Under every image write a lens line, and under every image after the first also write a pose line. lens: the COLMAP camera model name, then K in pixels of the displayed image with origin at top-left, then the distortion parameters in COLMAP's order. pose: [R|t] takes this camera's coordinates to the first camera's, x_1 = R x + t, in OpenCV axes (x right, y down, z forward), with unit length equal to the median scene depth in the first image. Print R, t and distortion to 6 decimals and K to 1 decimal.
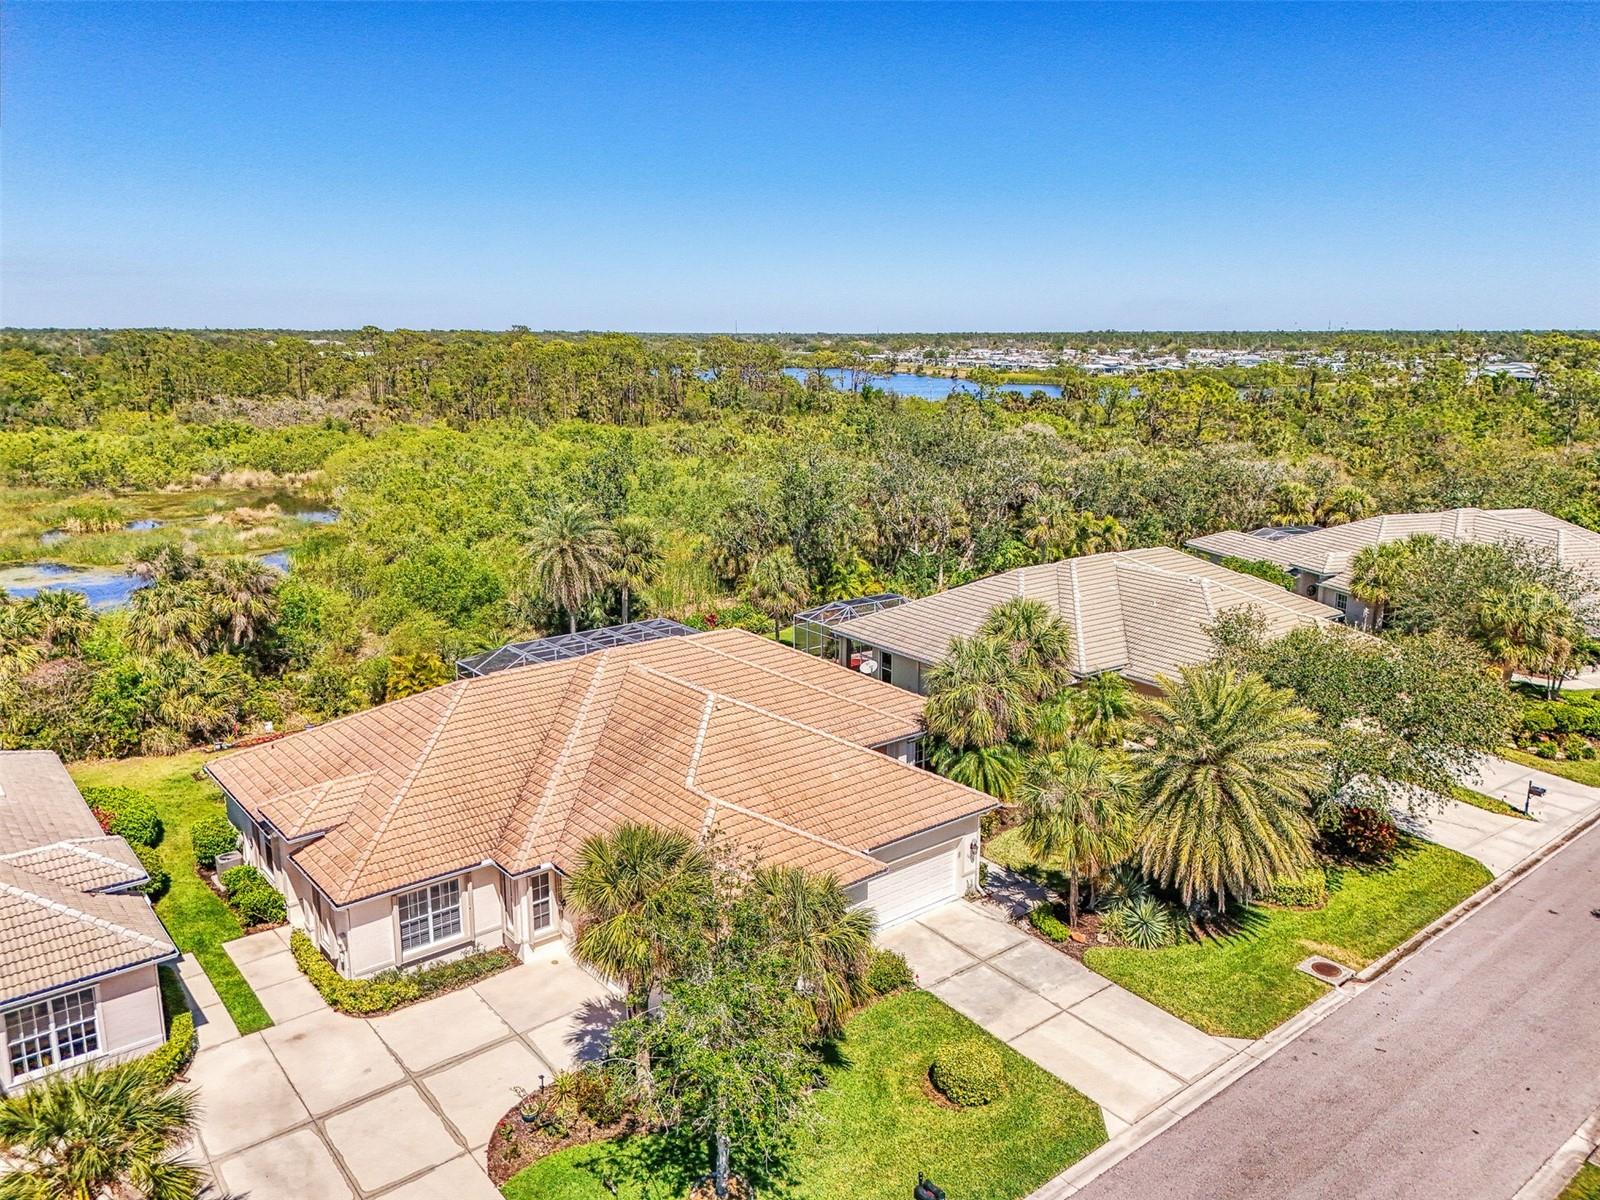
lens RADIAL K [[1181.6, 0, 804.3], [0, 1181.6, 599.6], [0, 0, 1]] dist [0.070125, -0.057272]
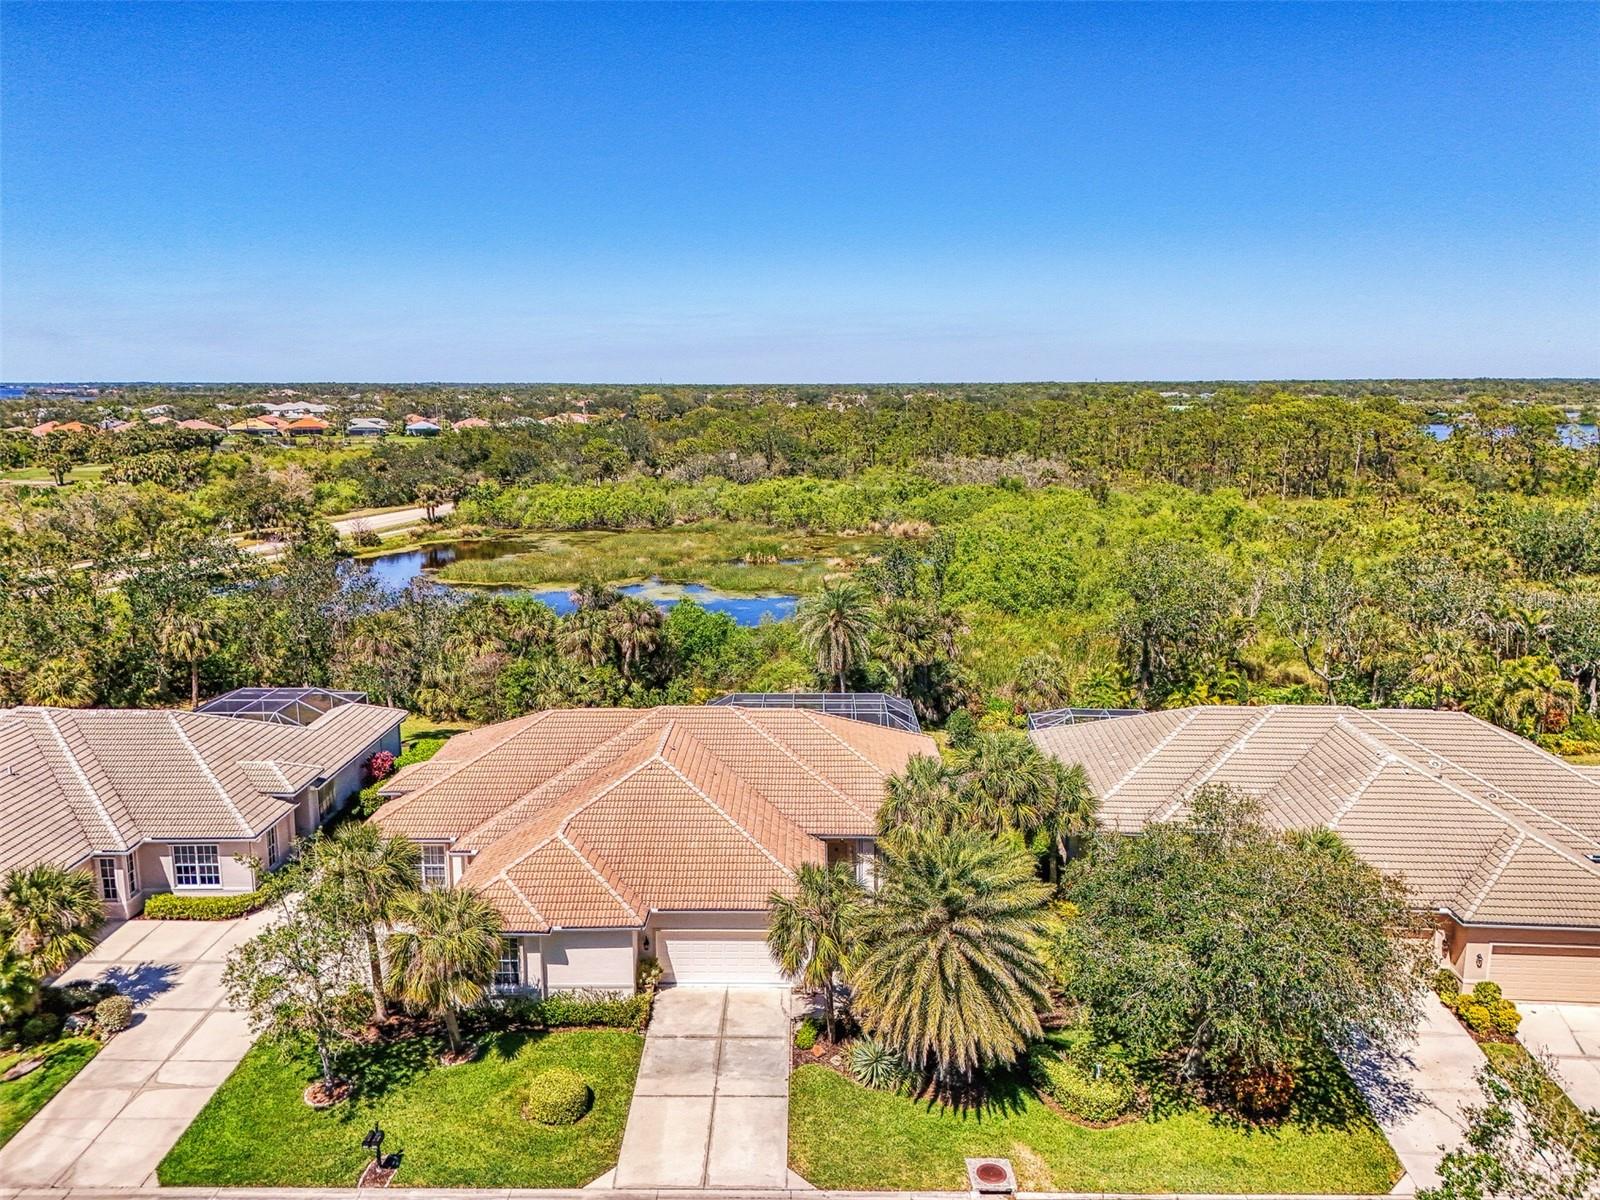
lens RADIAL K [[1181.6, 0, 798.7], [0, 1181.6, 603.2], [0, 0, 1]] dist [0.070125, -0.057272]
pose [[0.767131, 0.115803, -0.630952, 0.874336], [-0.139144, 0.990193, 0.012562, -0.122791], [0.626218, 0.078156, 0.775721, 0.154287]]
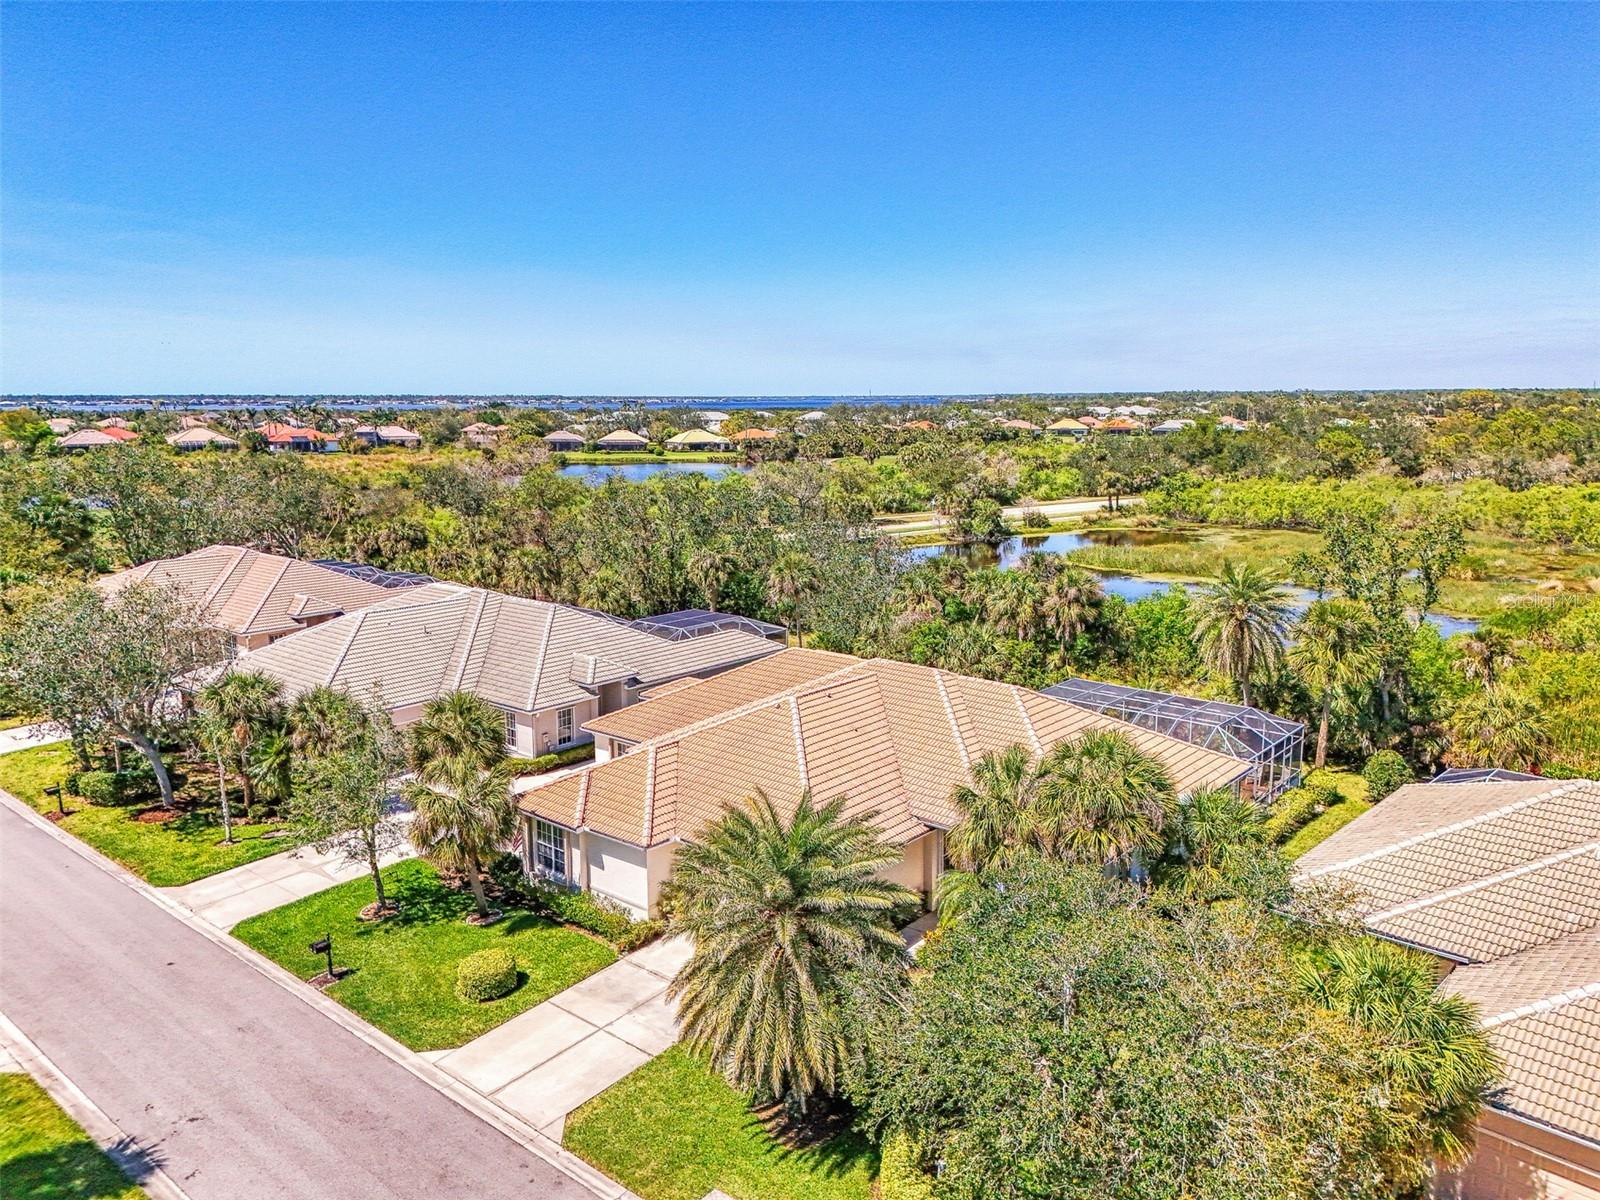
lens RADIAL K [[1181.6, 0, 792.8], [0, 1181.6, 600.7], [0, 0, 1]] dist [0.070125, -0.057272]
pose [[0.174802, 0.167846, -0.970192, 1.129320], [-0.212763, 0.968521, 0.129223, -0.174085], [0.961341, 0.183833, 0.205011, 0.838171]]
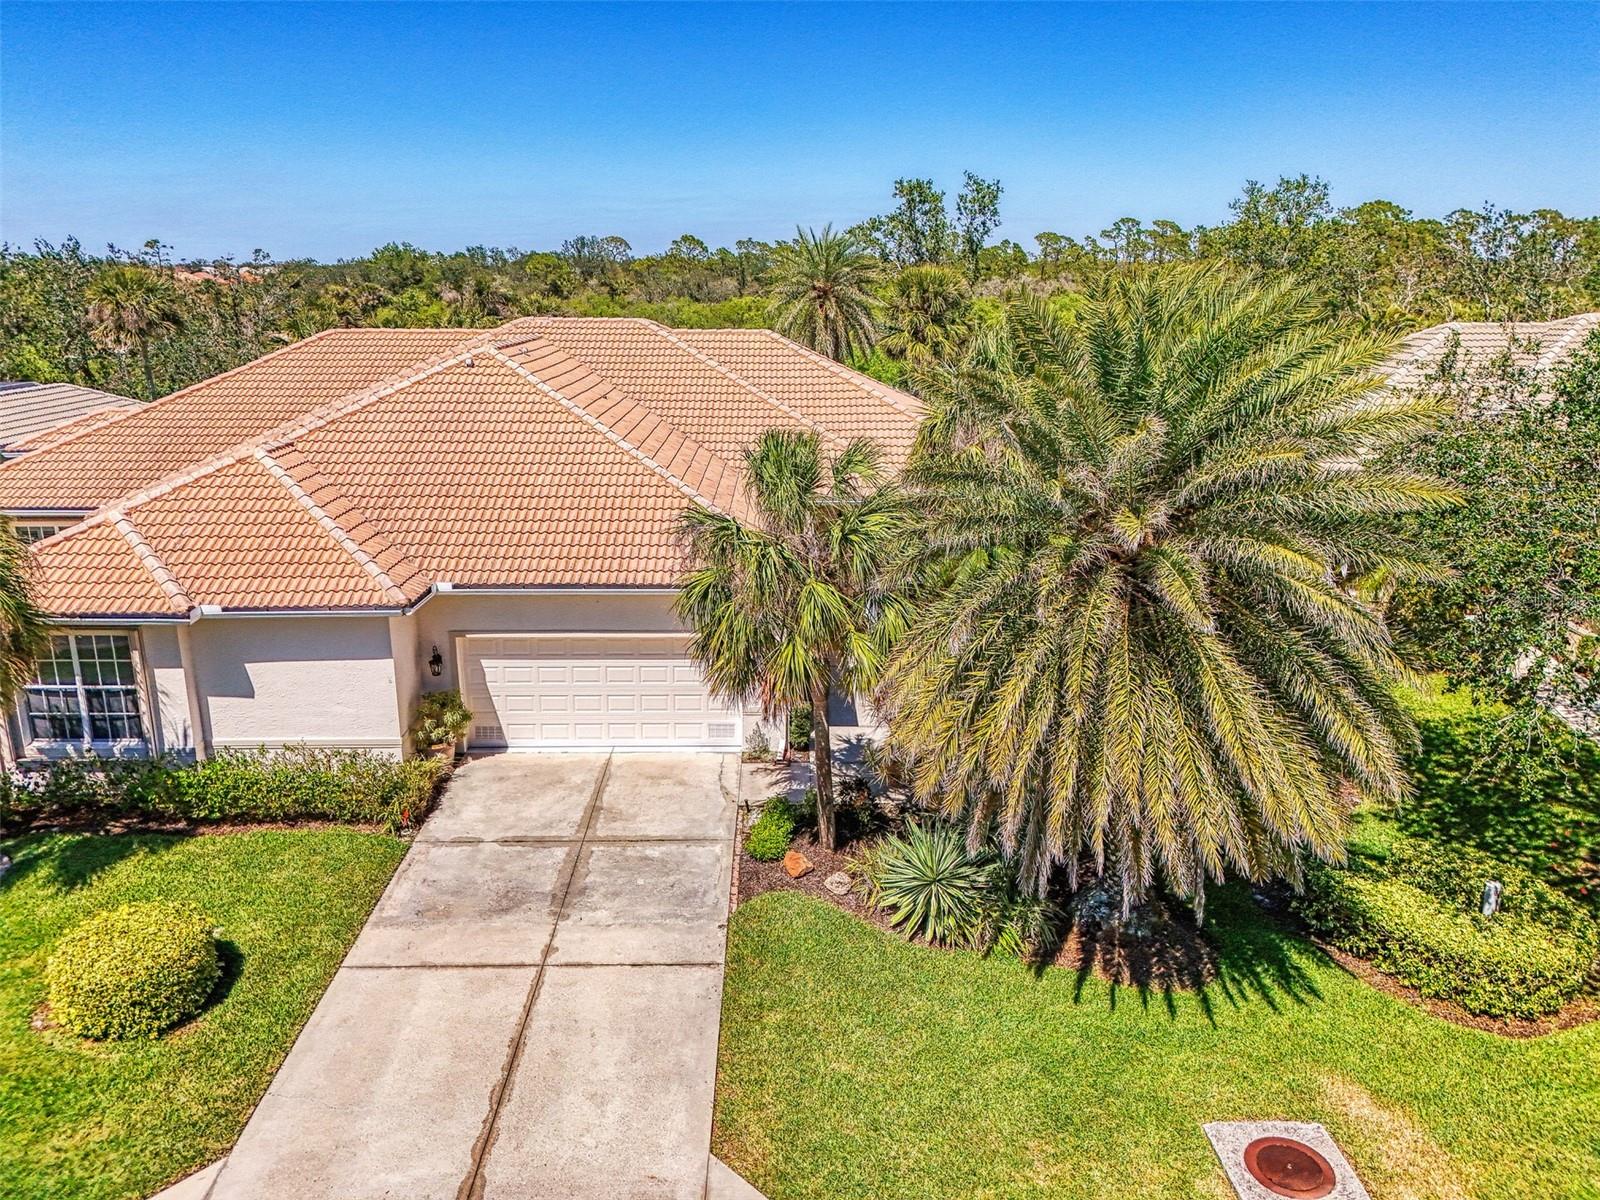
lens RADIAL K [[1181.6, 0, 795.6], [0, 1181.6, 606.6], [0, 0, 1]] dist [0.070125, -0.057272]
pose [[0.776704, 0.169105, -0.606741, 0.514422], [-0.136987, 0.985580, 0.099331, 0.147173], [0.614790, 0.005965, 0.788669, 0.672107]]
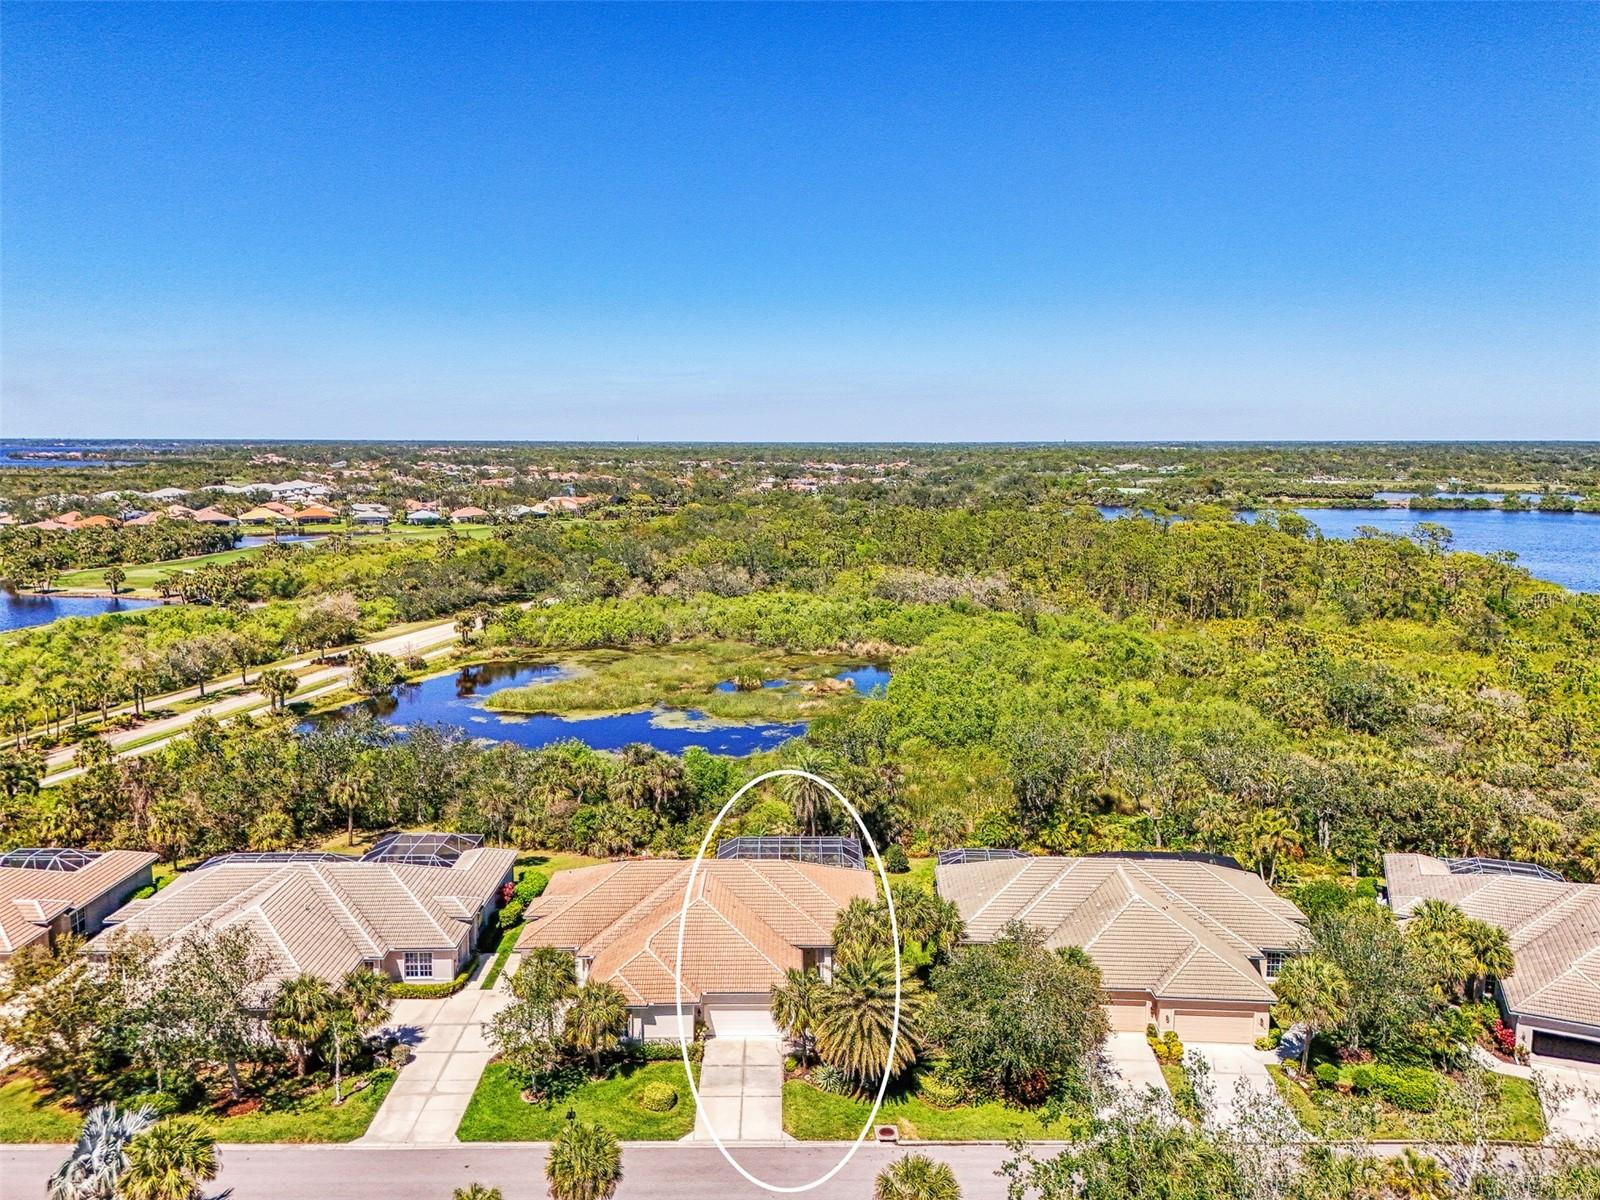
lens RADIAL K [[1181.6, 0, 799.1], [0, 1181.6, 601.3], [0, 0, 1]] dist [0.070125, -0.057272]
pose [[0.780554, 0.086731, -0.619043, 1.413725], [-0.139691, 0.989485, -0.037504, -0.409648], [0.609280, 0.115749, 0.784461, -0.608570]]
